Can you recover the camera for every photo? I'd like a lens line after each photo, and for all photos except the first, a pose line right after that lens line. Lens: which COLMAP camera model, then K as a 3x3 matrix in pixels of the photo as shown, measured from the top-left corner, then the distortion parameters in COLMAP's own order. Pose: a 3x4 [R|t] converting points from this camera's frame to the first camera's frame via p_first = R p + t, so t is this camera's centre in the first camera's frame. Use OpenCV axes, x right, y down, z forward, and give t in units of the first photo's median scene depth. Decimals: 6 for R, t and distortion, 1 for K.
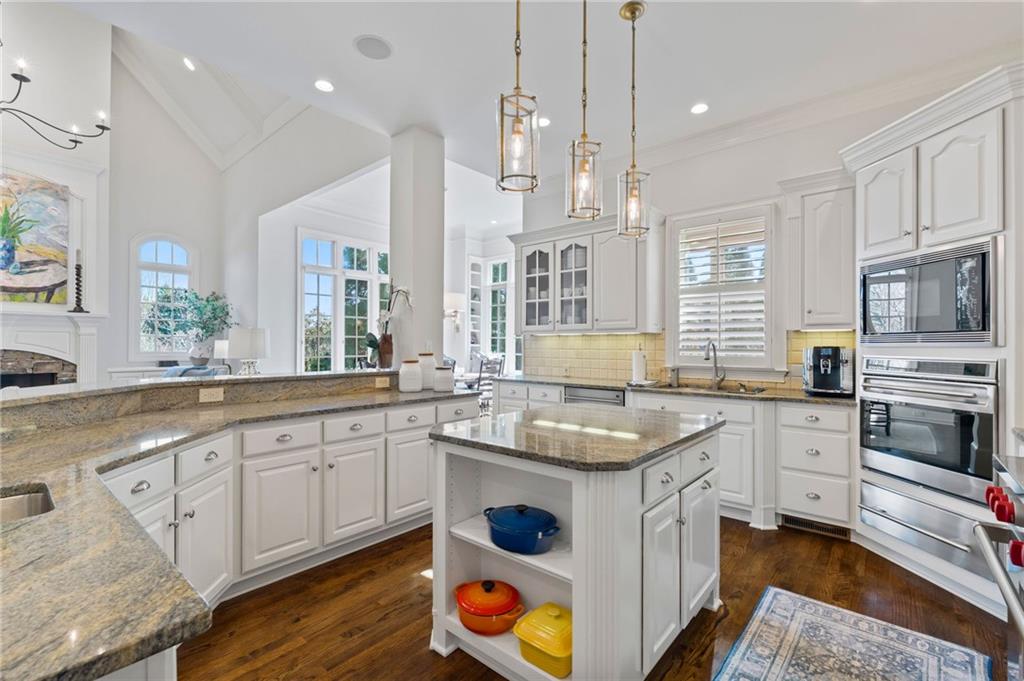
lens RADIAL K [[450.4, 0, 516.8], [0, 450.4, 339.8], [0, 0, 1]] dist [-0.002668, 0.000094]
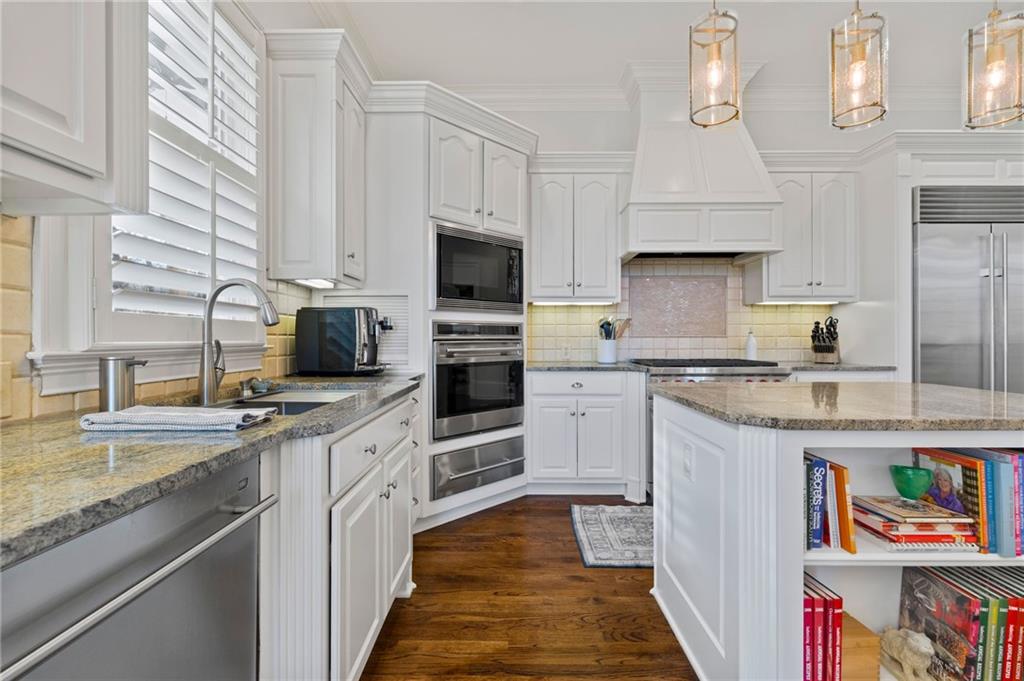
lens RADIAL K [[450.4, 0, 504.6], [0, 450.4, 341.5], [0, 0, 1]] dist [-0.002668, 0.000094]
pose [[-0.632991, -0.007474, 0.774123, -0.043957], [-0.009142, 0.999956, 0.002179, 0.089247], [-0.774105, -0.005698, -0.633031, 1.730825]]
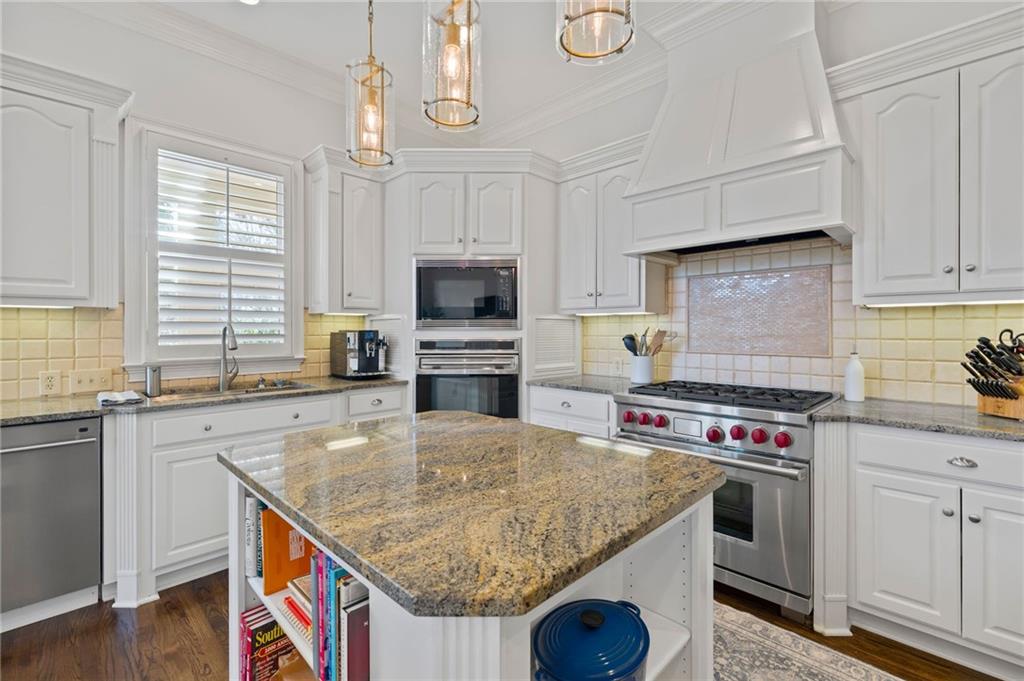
lens RADIAL K [[450.4, 0, 535.6], [0, 450.4, 325.6], [0, 0, 1]] dist [-0.002668, 0.000094]
pose [[0.079002, 0.004642, 0.996864, -0.396238], [-0.009318, 0.999949, -0.003918, 0.006343], [-0.996831, -0.008979, 0.079041, 0.715439]]
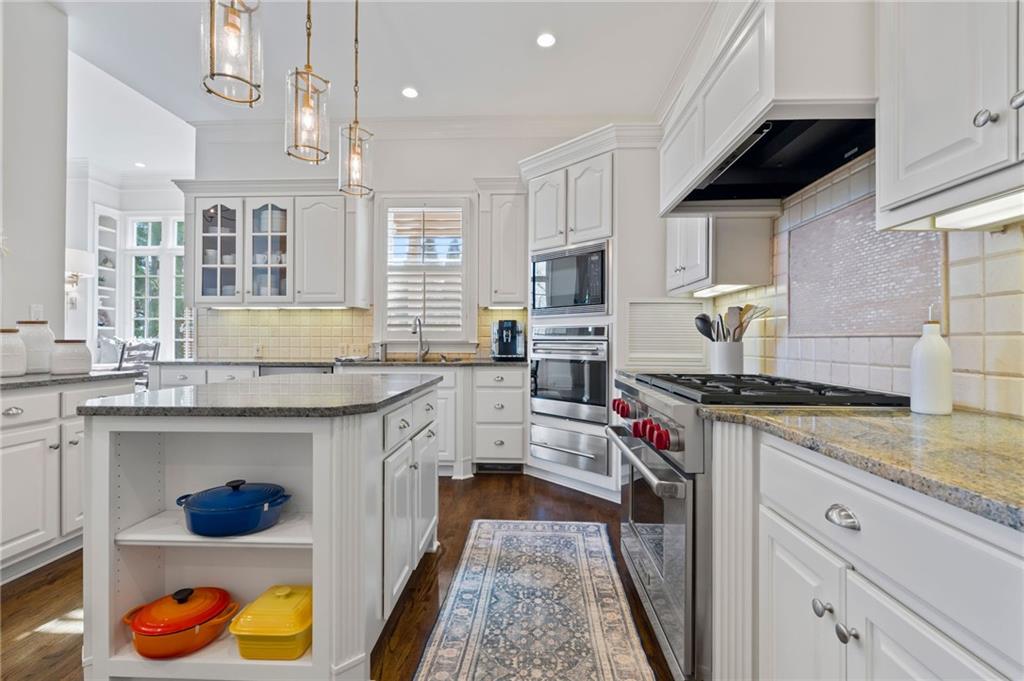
lens RADIAL K [[450.4, 0, 518.7], [0, 450.4, 336.0], [0, 0, 1]] dist [-0.002668, 0.000094]
pose [[0.783854, -0.000605, 0.620945, -0.067882], [-0.002974, 0.999984, 0.004729, 0.068558], [-0.620938, -0.005554, 0.783840, 0.021619]]
